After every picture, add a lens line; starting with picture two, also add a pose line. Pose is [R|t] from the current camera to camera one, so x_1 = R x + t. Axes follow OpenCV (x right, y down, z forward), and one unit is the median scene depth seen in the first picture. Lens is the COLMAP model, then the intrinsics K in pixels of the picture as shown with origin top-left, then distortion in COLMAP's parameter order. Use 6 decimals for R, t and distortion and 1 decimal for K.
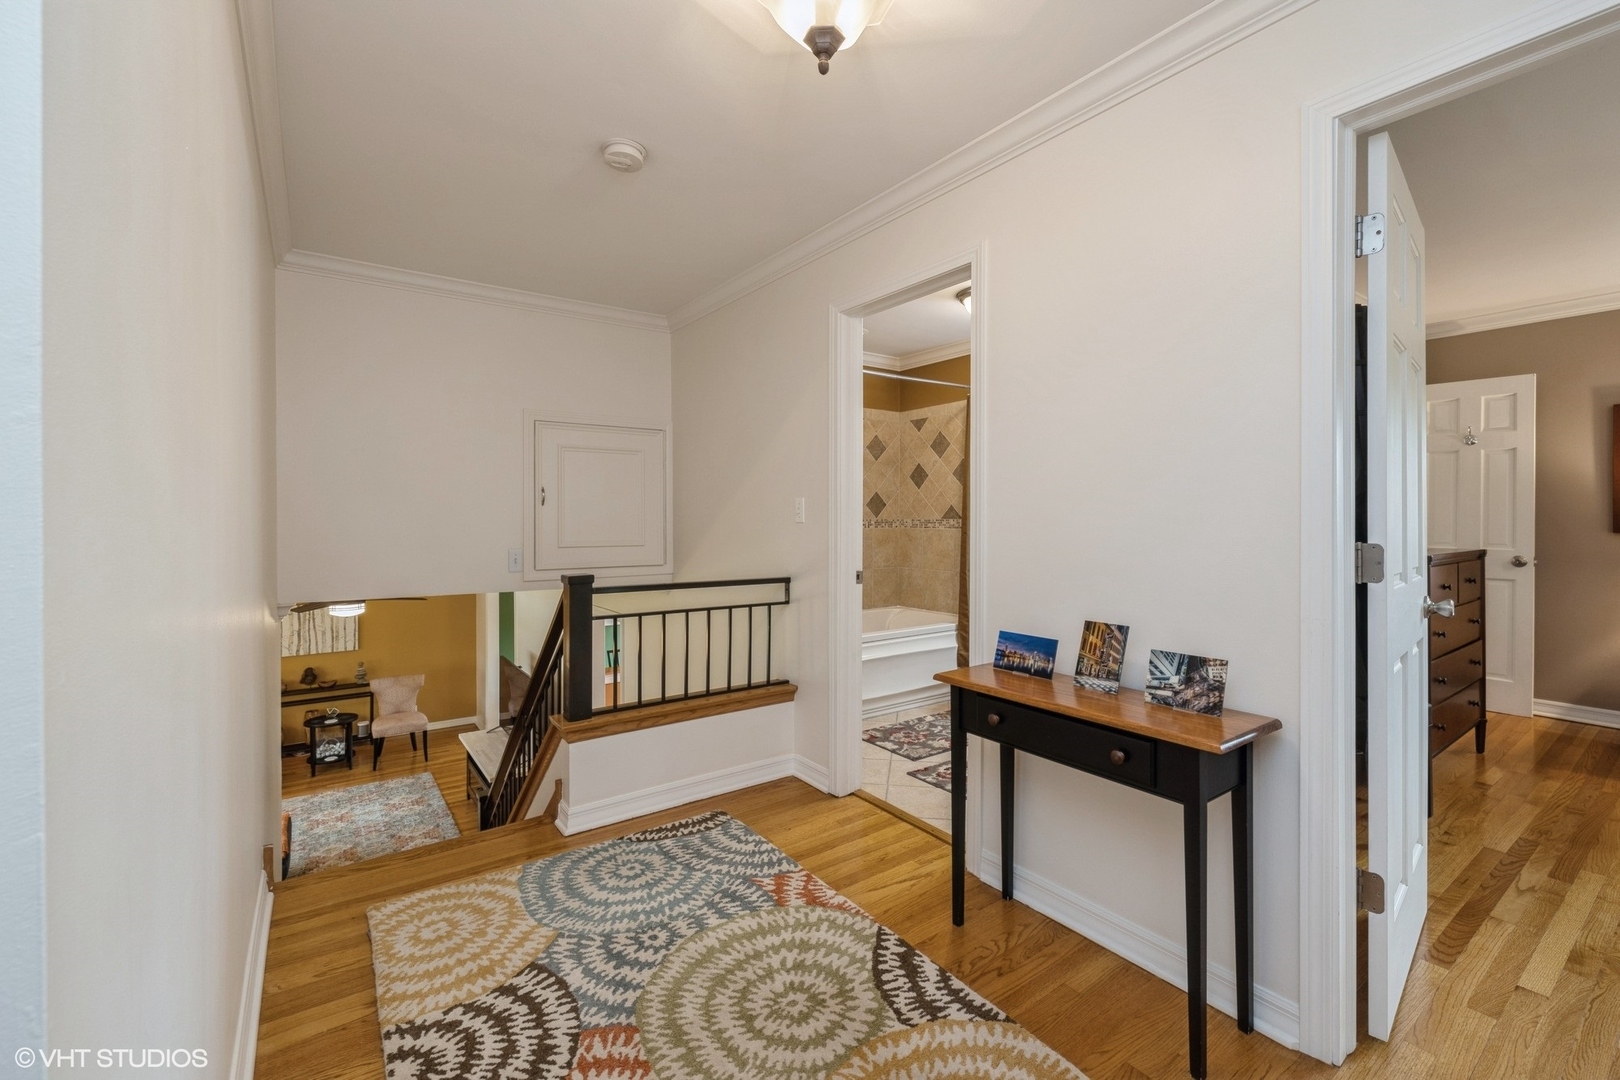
lens RADIAL K [[686.7, 0, 814.8], [0, 686.7, 513.8], [0, 0, 1]] dist [0.003219, 0.000040]
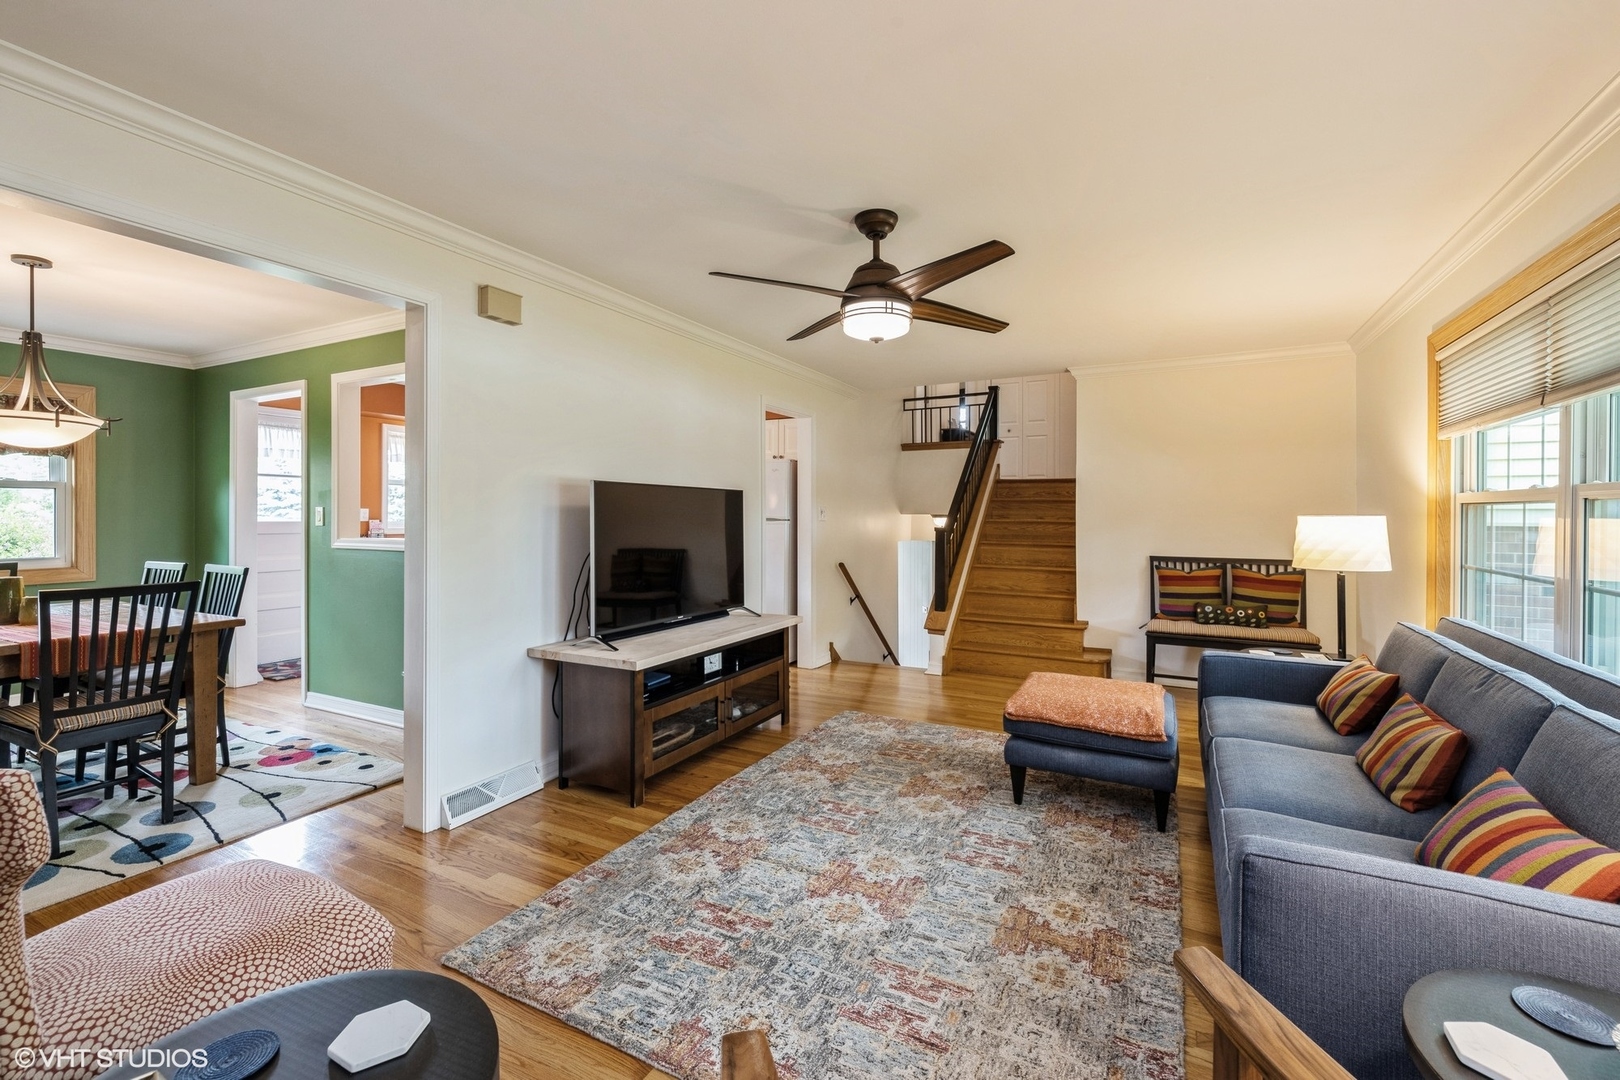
lens RADIAL K [[686.7, 0, 812.5], [0, 686.7, 524.2], [0, 0, 1]] dist [0.003219, 0.000040]
pose [[-0.445644, -0.013969, 0.895101, -0.781470], [-0.008559, 0.999899, 0.011344, 0.196381], [-0.895170, -0.002606, -0.445718, 0.916986]]
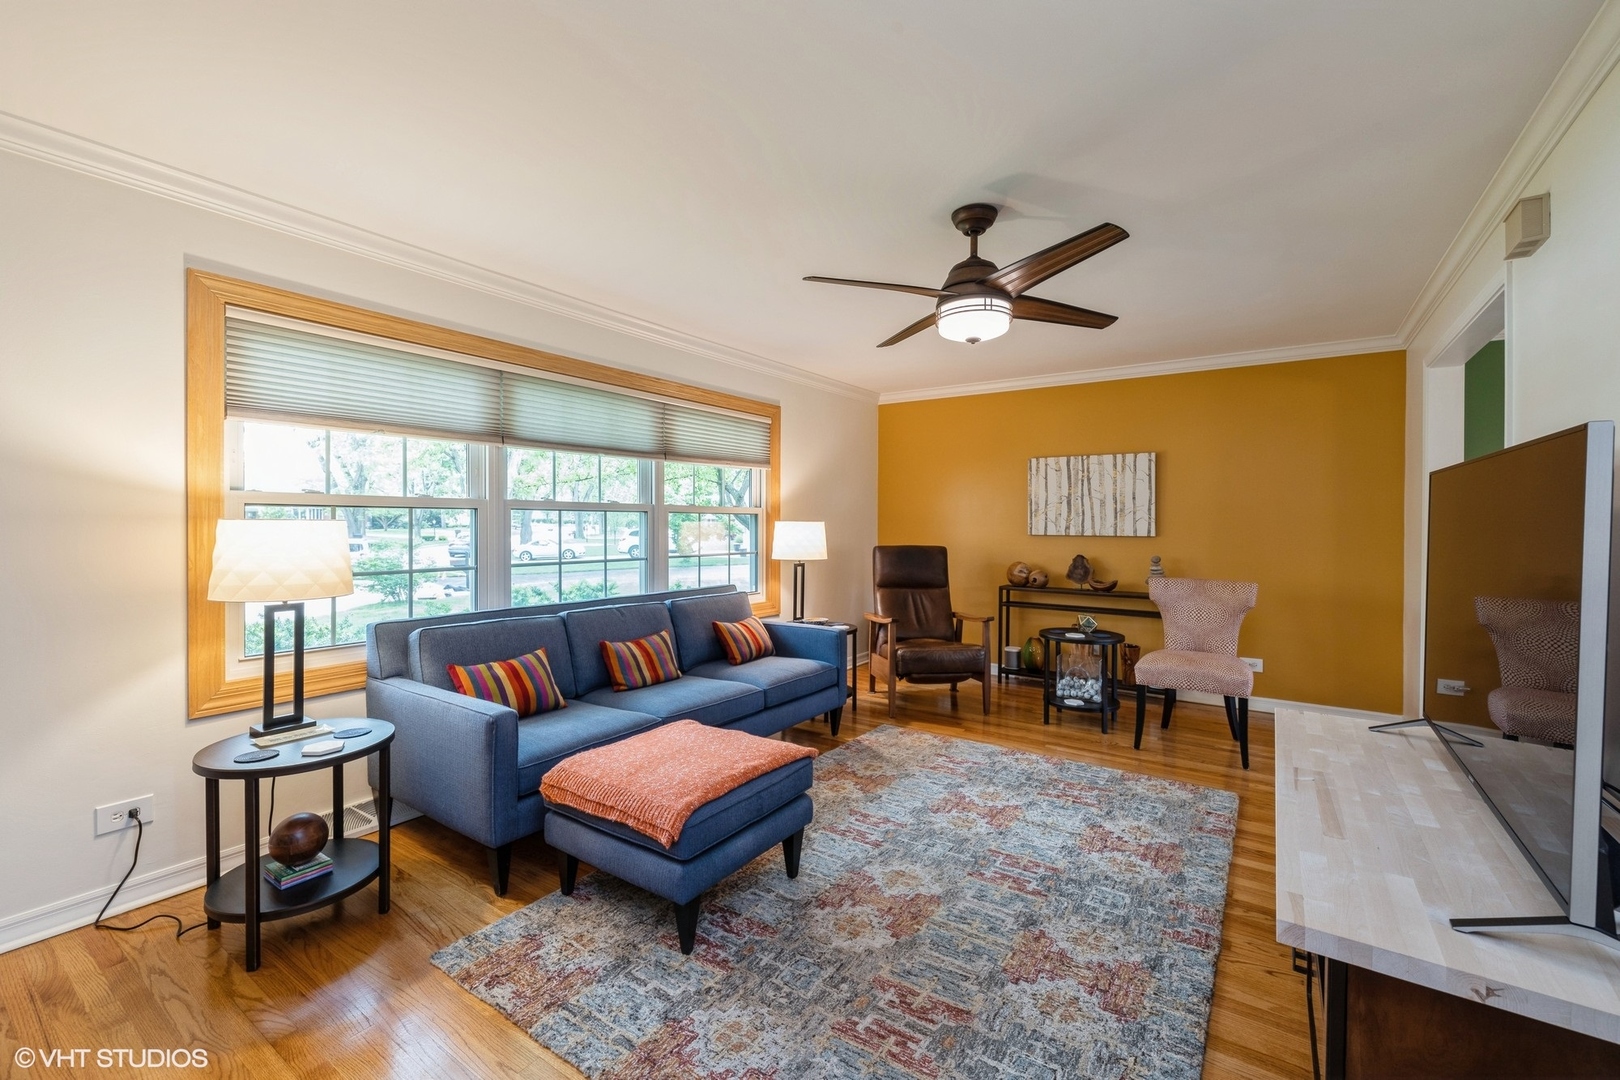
lens RADIAL K [[686.7, 0, 810.4], [0, 686.7, 529.5], [0, 0, 1]] dist [0.003219, 0.000040]
pose [[0.335581, 0.011633, -0.941939, -0.238149], [0.002760, 0.999907, 0.013332, 0.194195], [0.942007, -0.007074, 0.335518, 0.573035]]
